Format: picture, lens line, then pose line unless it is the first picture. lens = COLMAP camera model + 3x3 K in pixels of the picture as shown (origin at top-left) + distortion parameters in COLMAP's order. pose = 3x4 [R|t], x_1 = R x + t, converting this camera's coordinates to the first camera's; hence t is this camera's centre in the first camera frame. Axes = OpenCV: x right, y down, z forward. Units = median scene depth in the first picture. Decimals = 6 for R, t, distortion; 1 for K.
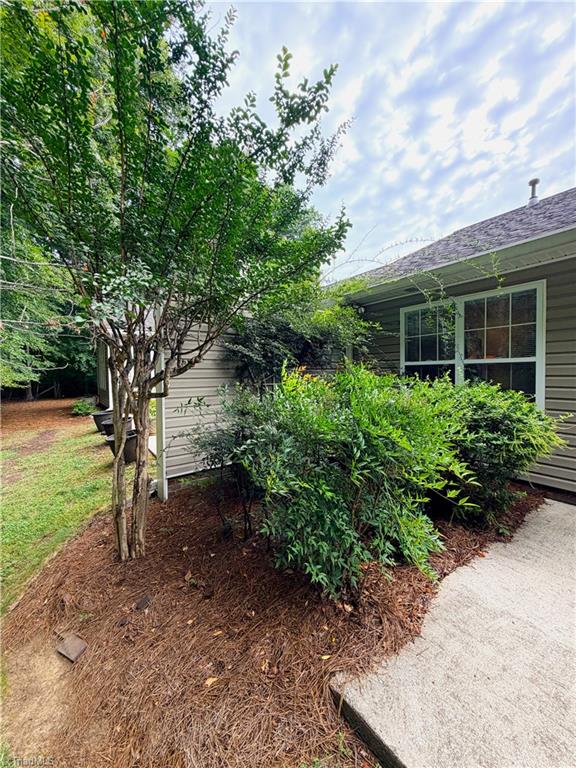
lens RADIAL K [[309.7, 0, 288.0], [0, 309.7, 384.0], [0, 0, 1]] dist [-0.000071, -0.000130]
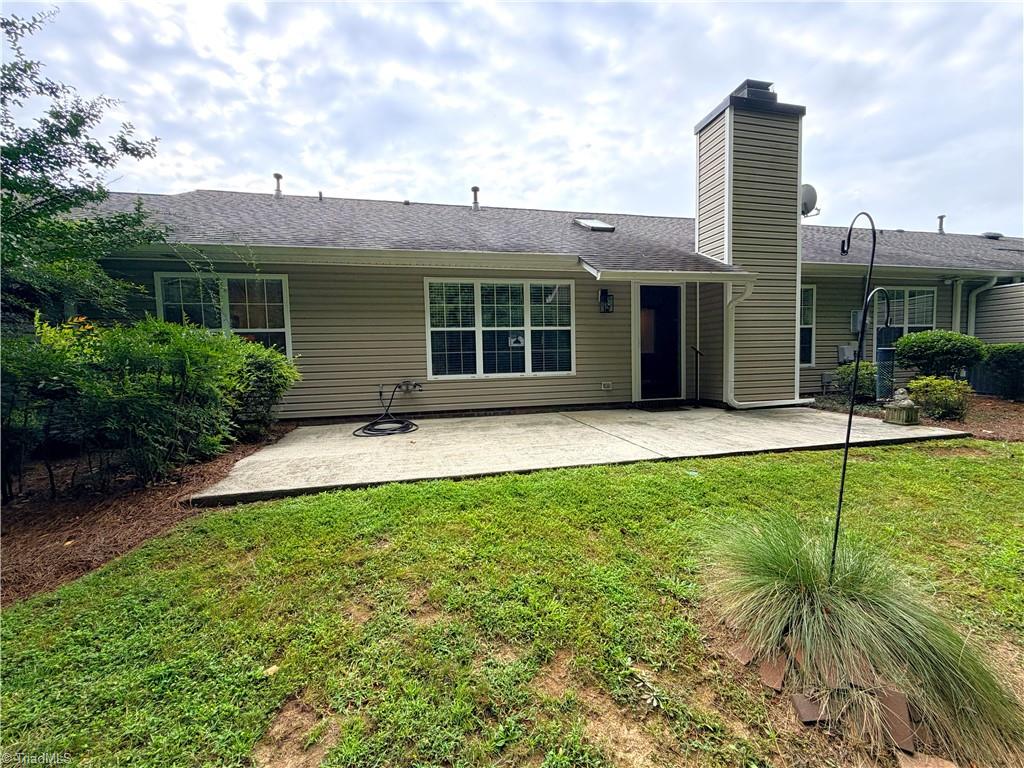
lens RADIAL K [[413.0, 0, 510.2], [0, 413.0, 383.0], [0, 0, 1]] dist [-0.000071, -0.000130]
pose [[0.412230, -0.050764, 0.909665, -0.522844], [0.048930, 0.998239, 0.033533, 0.154890], [-0.909765, 0.030687, 0.413988, -0.734463]]
